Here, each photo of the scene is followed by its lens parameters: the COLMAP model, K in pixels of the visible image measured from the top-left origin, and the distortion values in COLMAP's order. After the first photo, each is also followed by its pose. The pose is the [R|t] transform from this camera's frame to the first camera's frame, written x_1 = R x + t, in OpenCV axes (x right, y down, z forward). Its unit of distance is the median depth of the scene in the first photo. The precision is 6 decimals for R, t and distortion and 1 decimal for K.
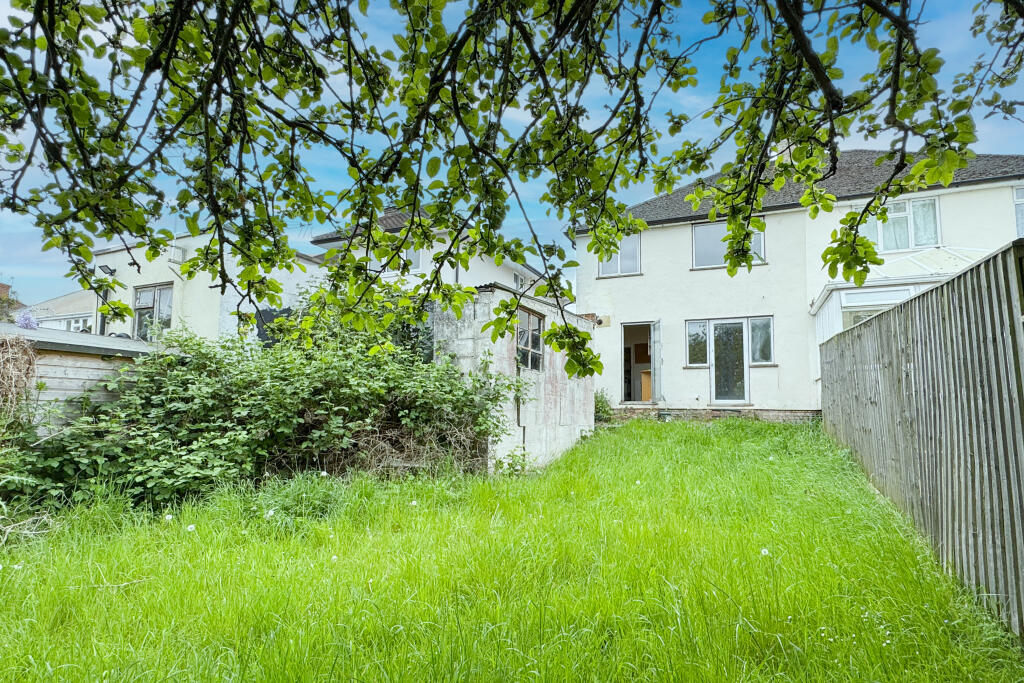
lens RADIAL K [[529.9, 0, 512.0], [0, 529.9, 341.5], [0, 0, 1]] dist [-0.000256, -0.000013]
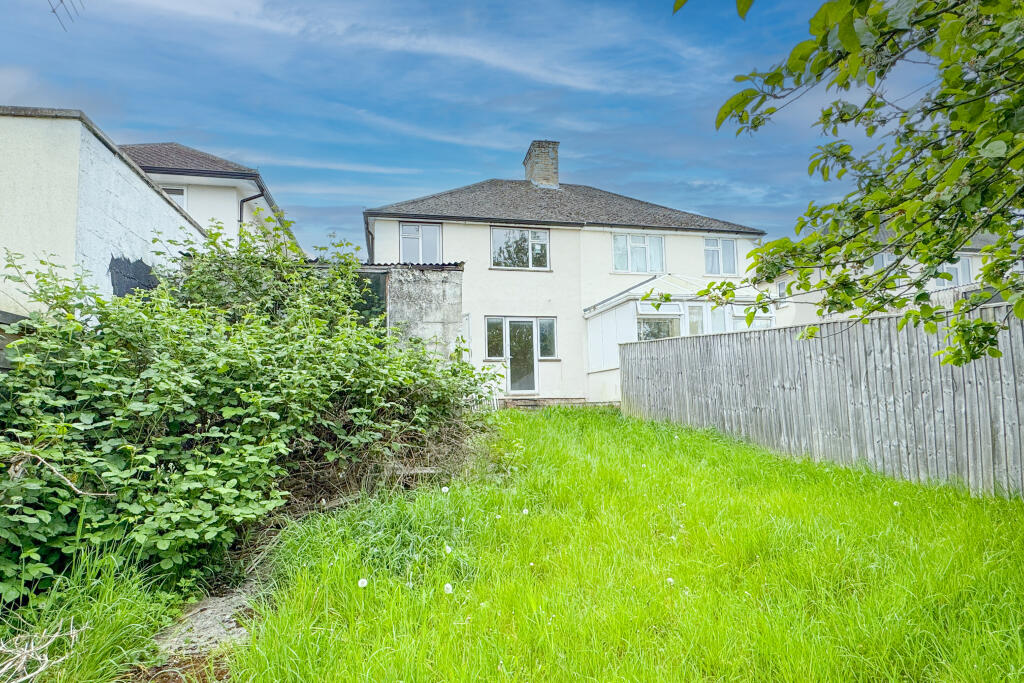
lens RADIAL K [[529.9, 0, 512.0], [0, 529.9, 341.5], [0, 0, 1]] dist [-0.000256, -0.000013]
pose [[0.836305, 0.042572, 0.546609, -0.215021], [-0.050930, 0.998702, 0.000139, 0.009596], [-0.545894, -0.027955, 0.837388, 0.085133]]
